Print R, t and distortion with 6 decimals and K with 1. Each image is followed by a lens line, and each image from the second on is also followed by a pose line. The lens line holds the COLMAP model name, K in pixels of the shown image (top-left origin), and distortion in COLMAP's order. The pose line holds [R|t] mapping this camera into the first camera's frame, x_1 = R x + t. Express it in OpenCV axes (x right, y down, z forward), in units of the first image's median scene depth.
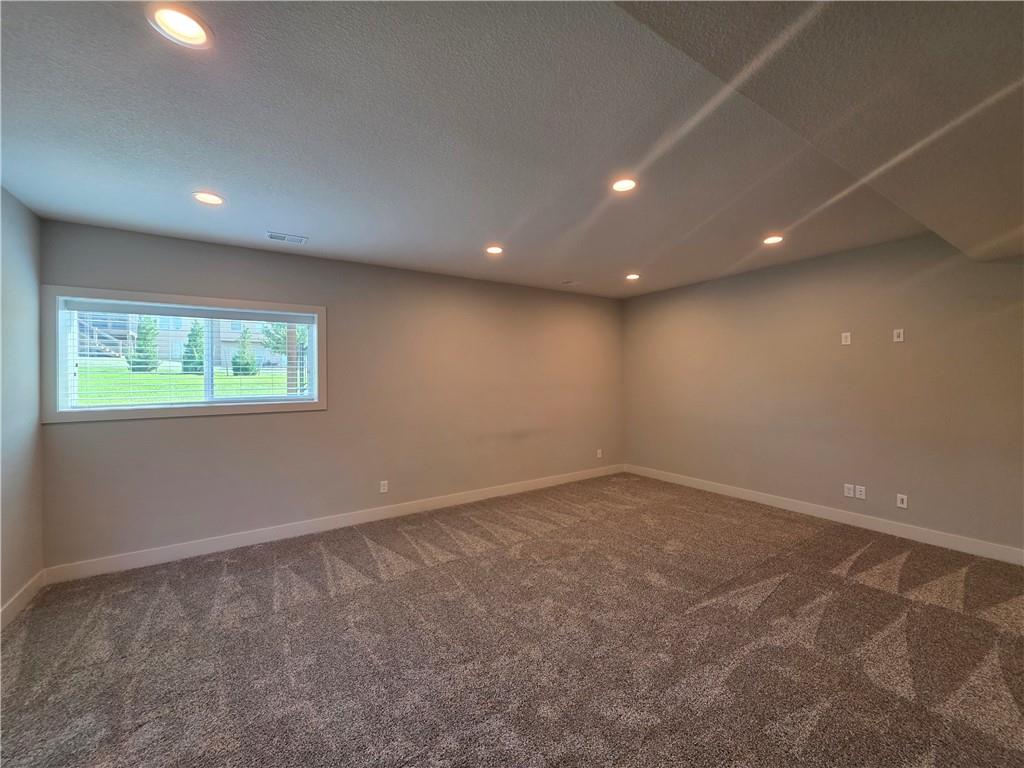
lens RADIAL K [[409.3, 0, 514.1], [0, 409.3, 381.6], [0, 0, 1]] dist [-0.001243, 0.000766]
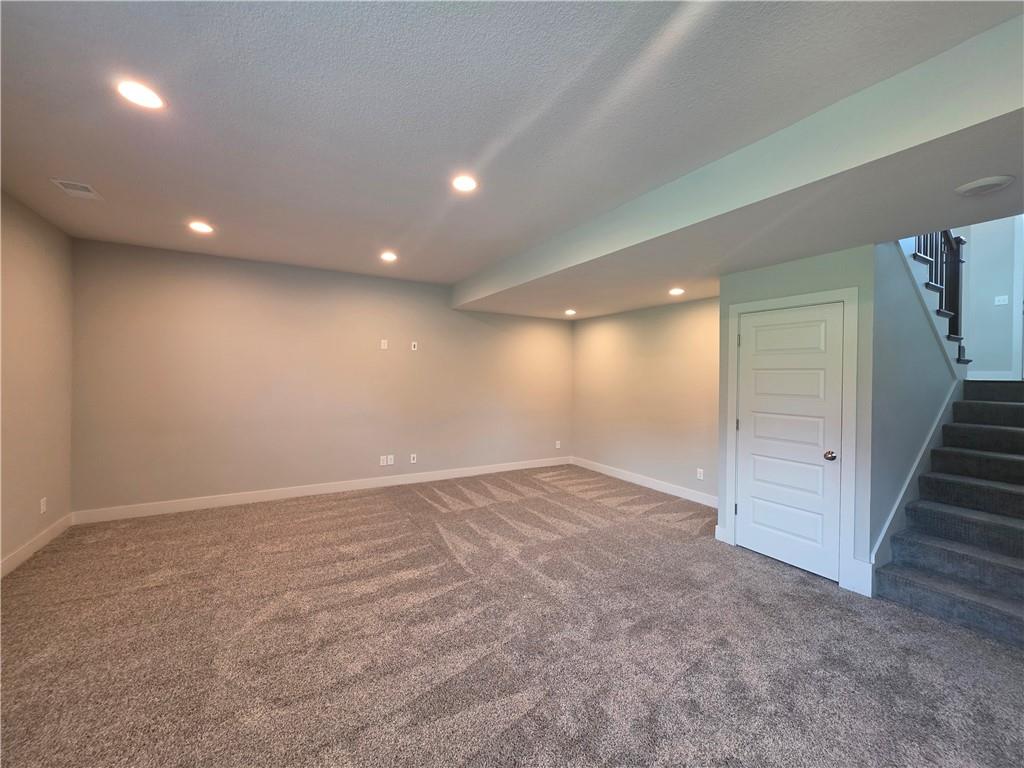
lens RADIAL K [[409.3, 0, 514.4], [0, 409.3, 382.6], [0, 0, 1]] dist [-0.001243, 0.000766]
pose [[0.061685, -0.005816, 0.998079, -0.647659], [-0.003873, 0.999974, 0.006066, 0.009050], [-0.998088, -0.004240, 0.061661, 0.707106]]
